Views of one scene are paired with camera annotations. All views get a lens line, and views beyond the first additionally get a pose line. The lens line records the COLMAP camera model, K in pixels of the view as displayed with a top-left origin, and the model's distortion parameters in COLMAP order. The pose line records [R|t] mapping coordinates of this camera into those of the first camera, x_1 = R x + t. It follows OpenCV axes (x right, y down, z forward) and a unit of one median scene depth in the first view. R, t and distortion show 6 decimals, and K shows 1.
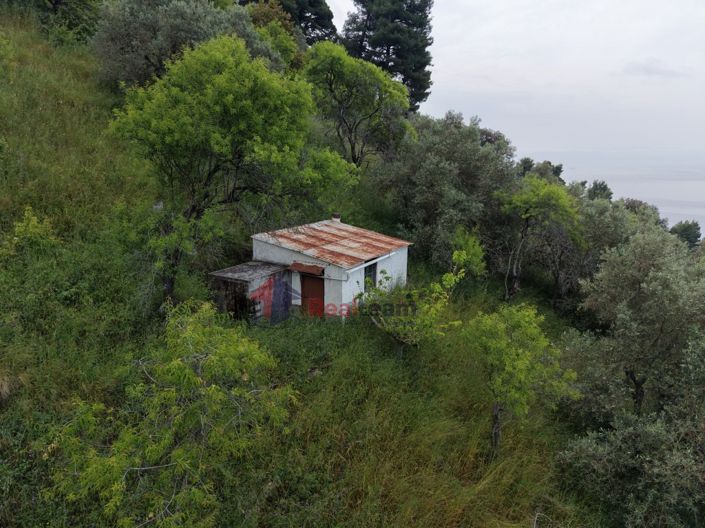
lens RADIAL K [[489.3, 0, 350.9], [0, 489.3, 266.7], [0, 0, 1]] dist [0.005146, -0.001879]
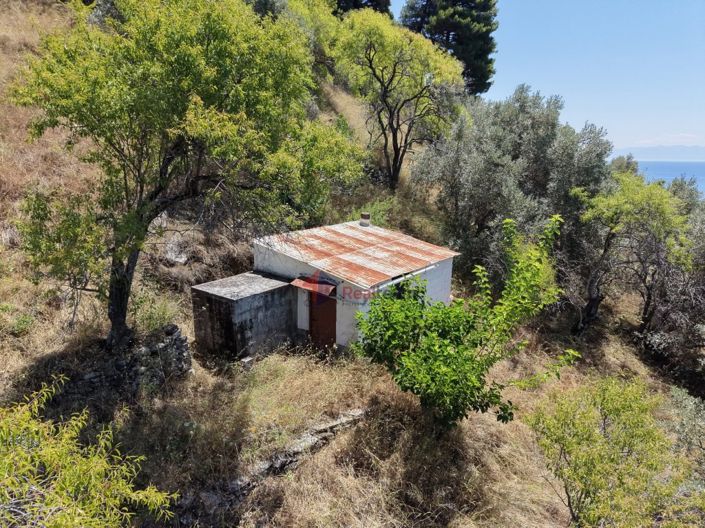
lens RADIAL K [[489.3, 0, 350.9], [0, 489.3, 266.7], [0, 0, 1]] dist [0.005146, -0.001879]
pose [[0.993265, 0.032563, -0.111197, 0.042259], [-0.031805, 0.999457, 0.008587, -0.027975], [0.111416, -0.004993, 0.993761, 0.203137]]
